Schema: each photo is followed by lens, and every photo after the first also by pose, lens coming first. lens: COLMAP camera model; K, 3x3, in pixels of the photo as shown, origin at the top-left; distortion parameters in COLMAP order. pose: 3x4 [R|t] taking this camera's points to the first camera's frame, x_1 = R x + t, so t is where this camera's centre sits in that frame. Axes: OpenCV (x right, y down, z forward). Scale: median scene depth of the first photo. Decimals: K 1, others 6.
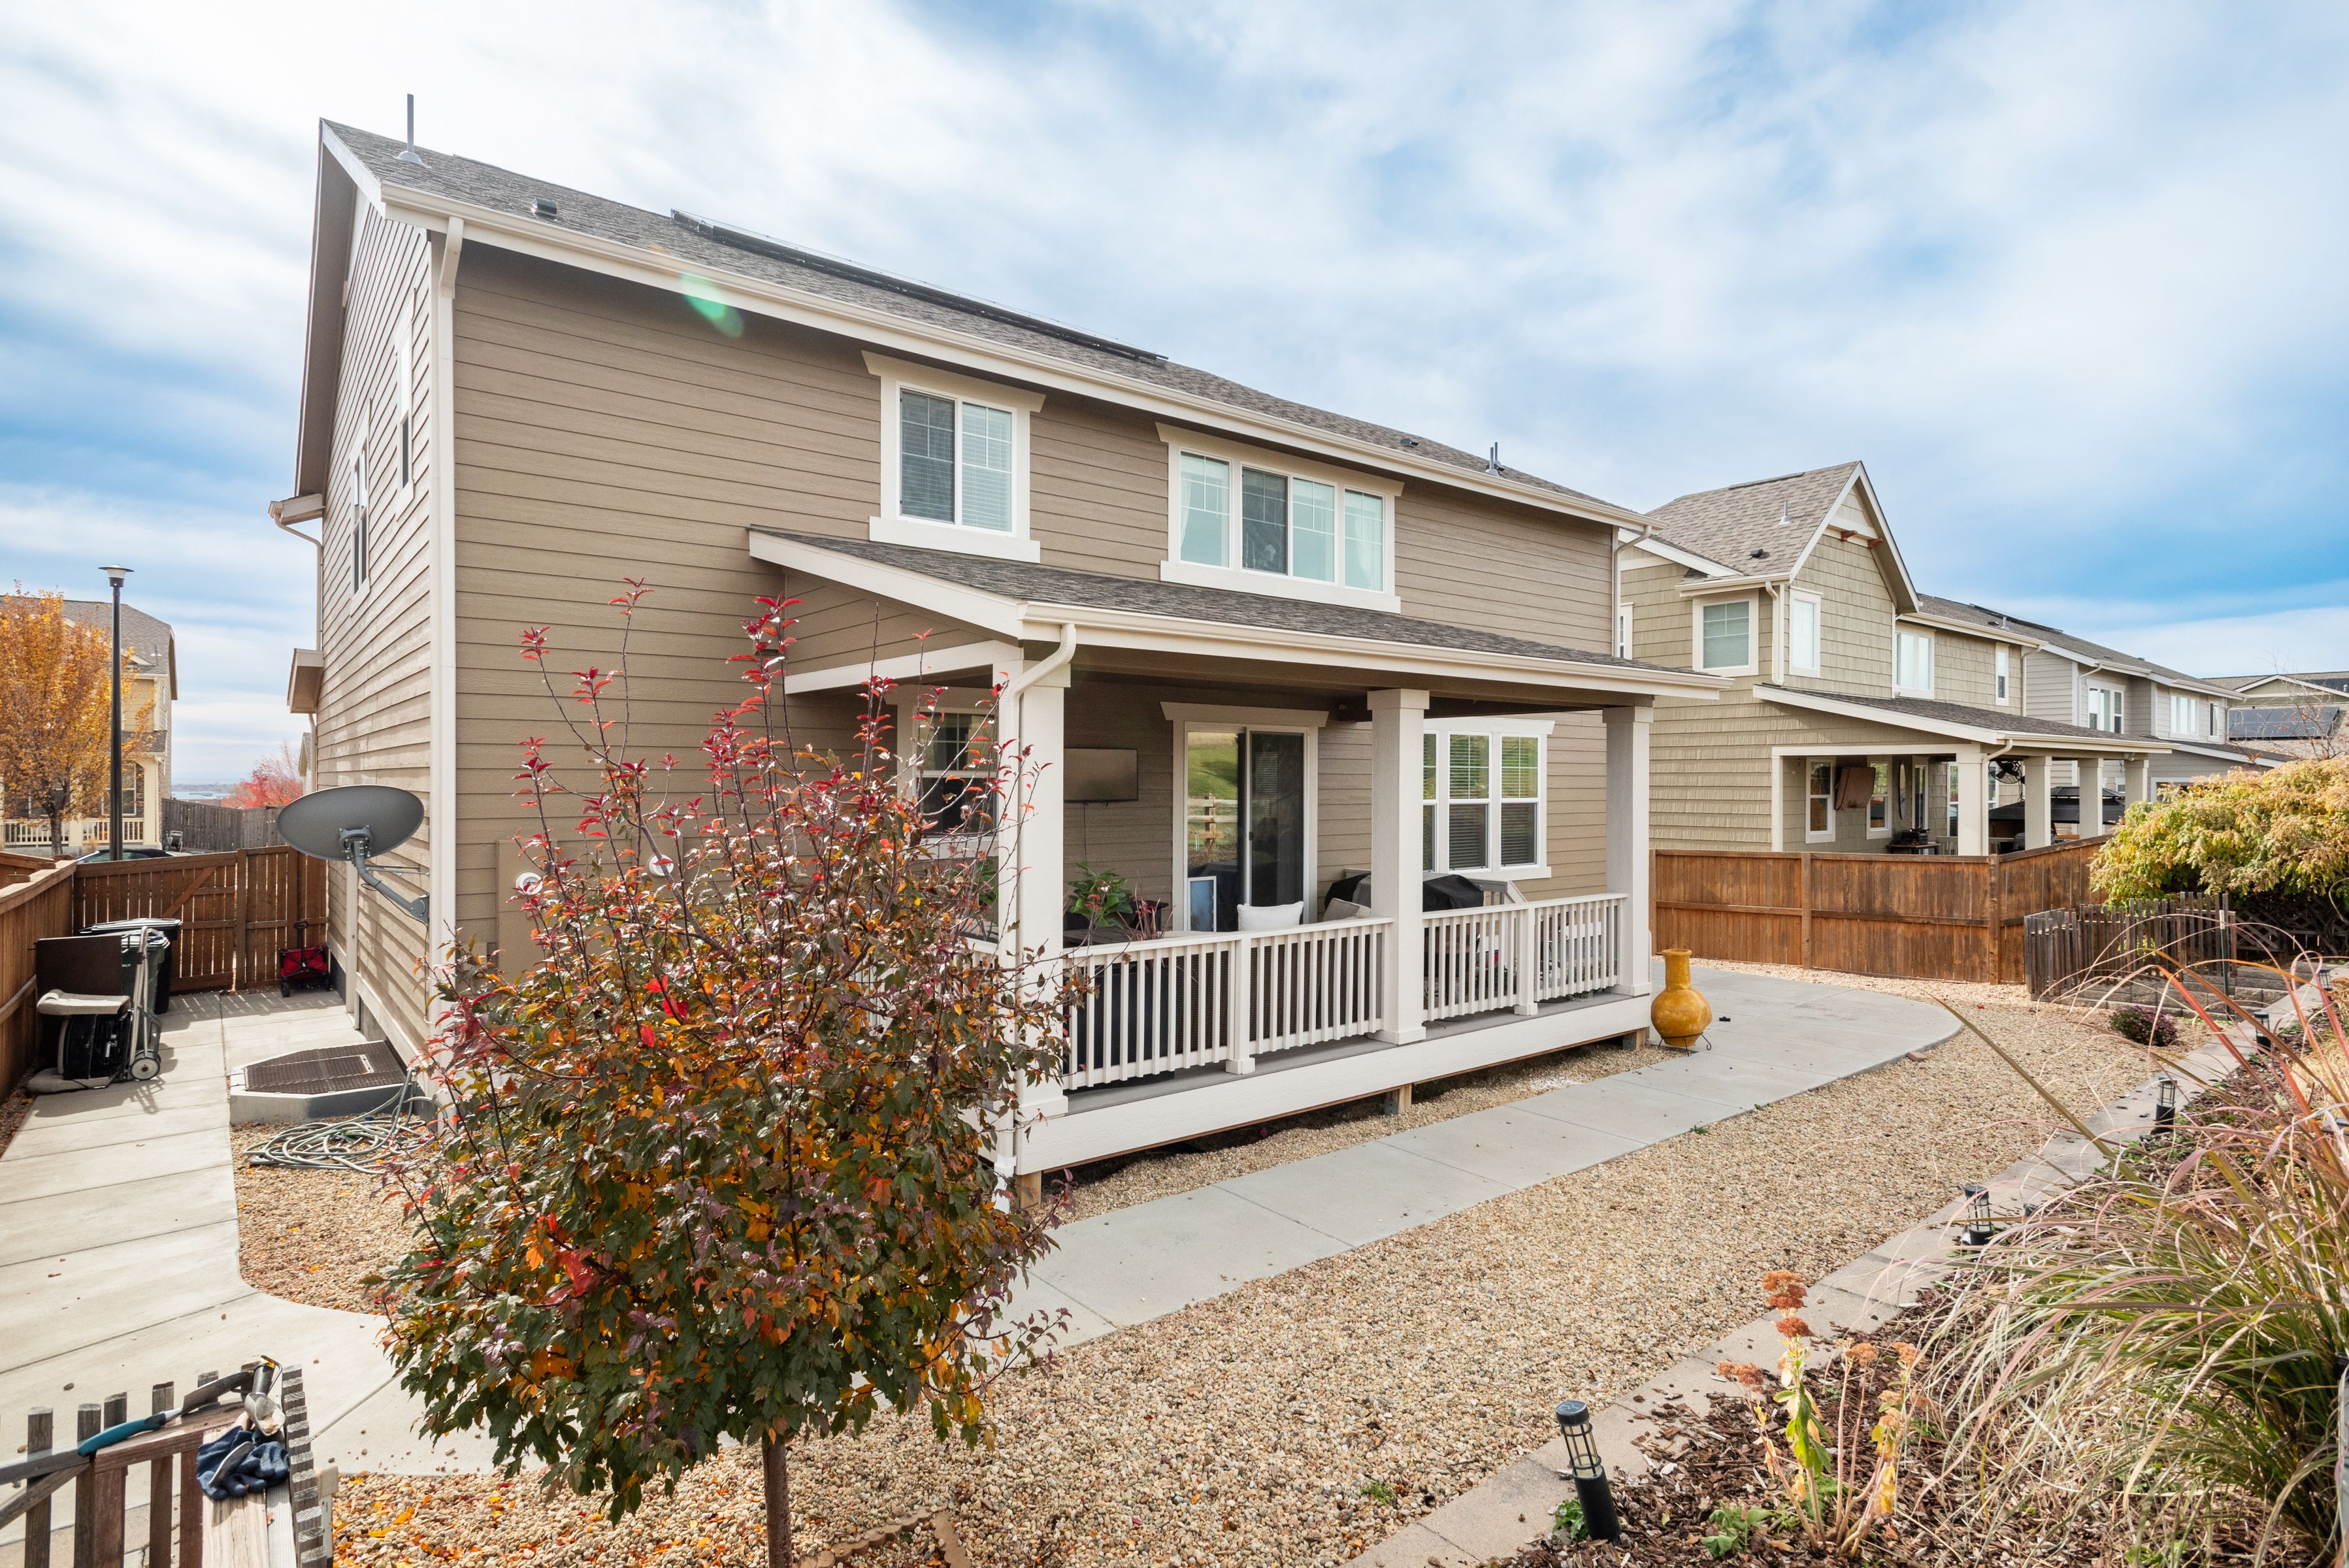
lens RADIAL K [[1208.5, 0, 1186.5], [0, 1208.5, 785.1], [0, 0, 1]] dist [-0.002725, -0.000539]
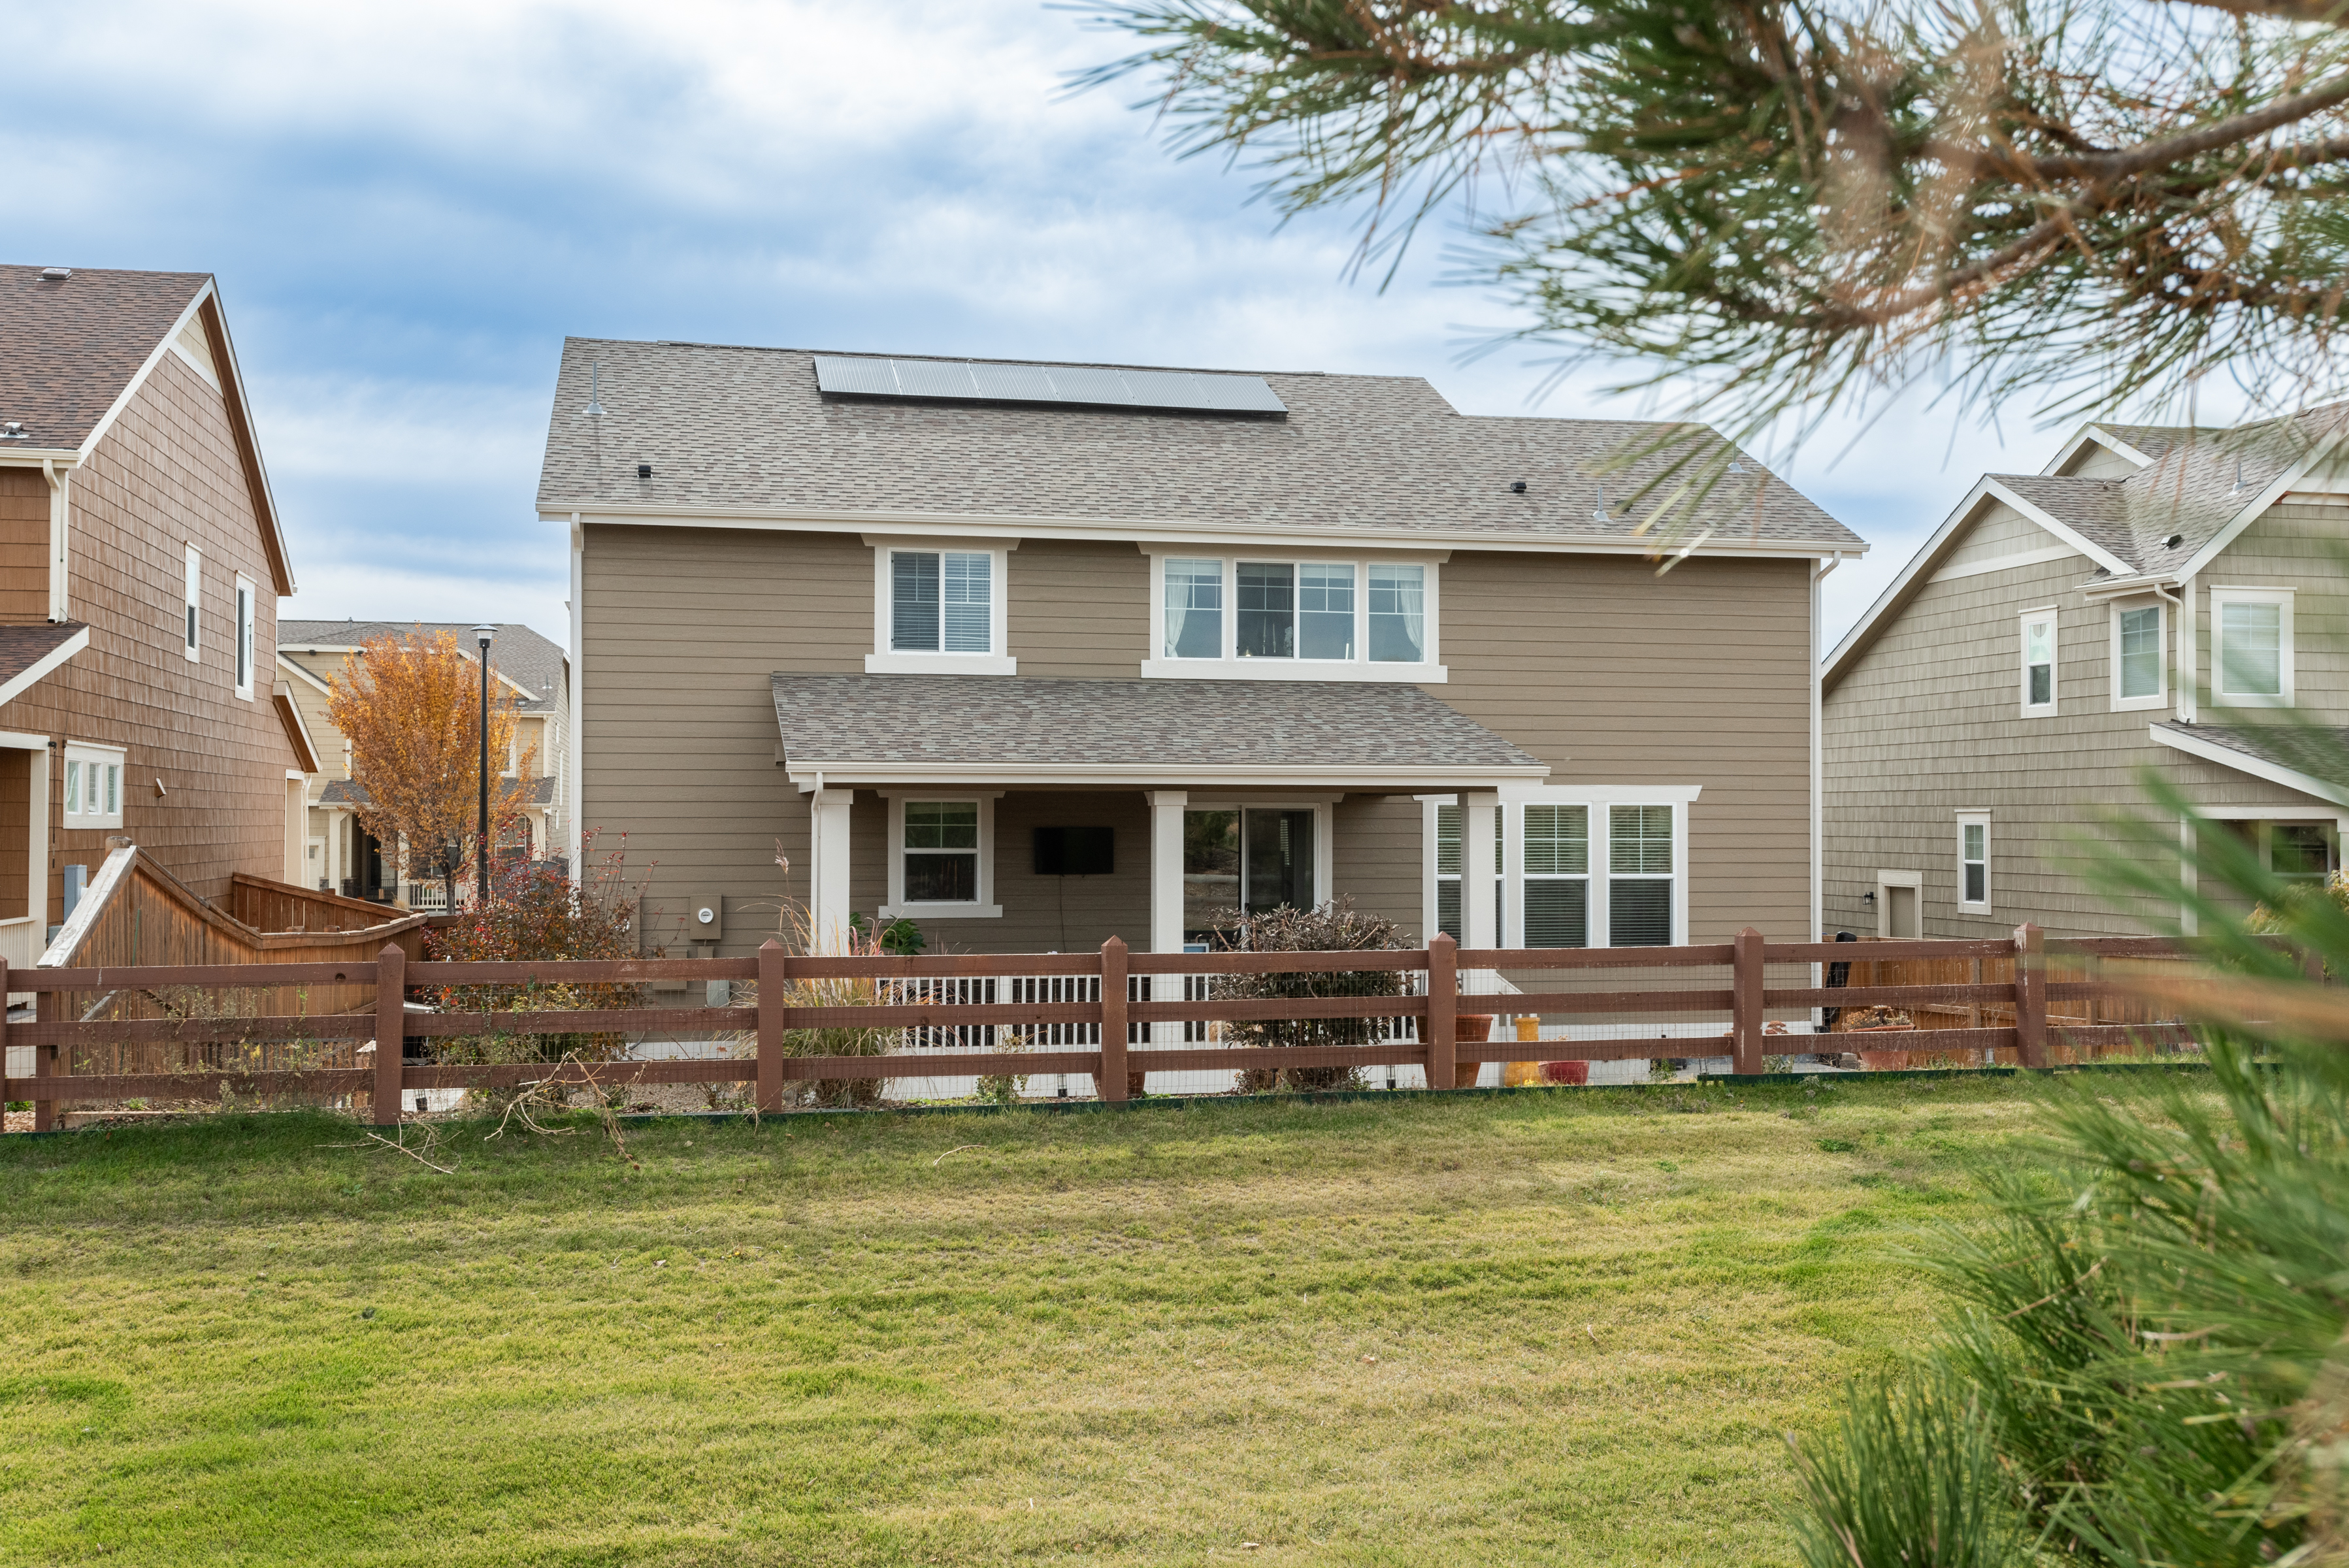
lens RADIAL K [[2389.9, 0, 1171.6], [0, 2389.9, 783.7], [0, 0, 1]] dist [-0.003580, 0.000000]
pose [[0.887589, -0.007810, -0.460570, 1.007170], [-0.001273, 0.999811, -0.019408, -0.027640], [0.460635, 0.017812, 0.887411, -0.938060]]
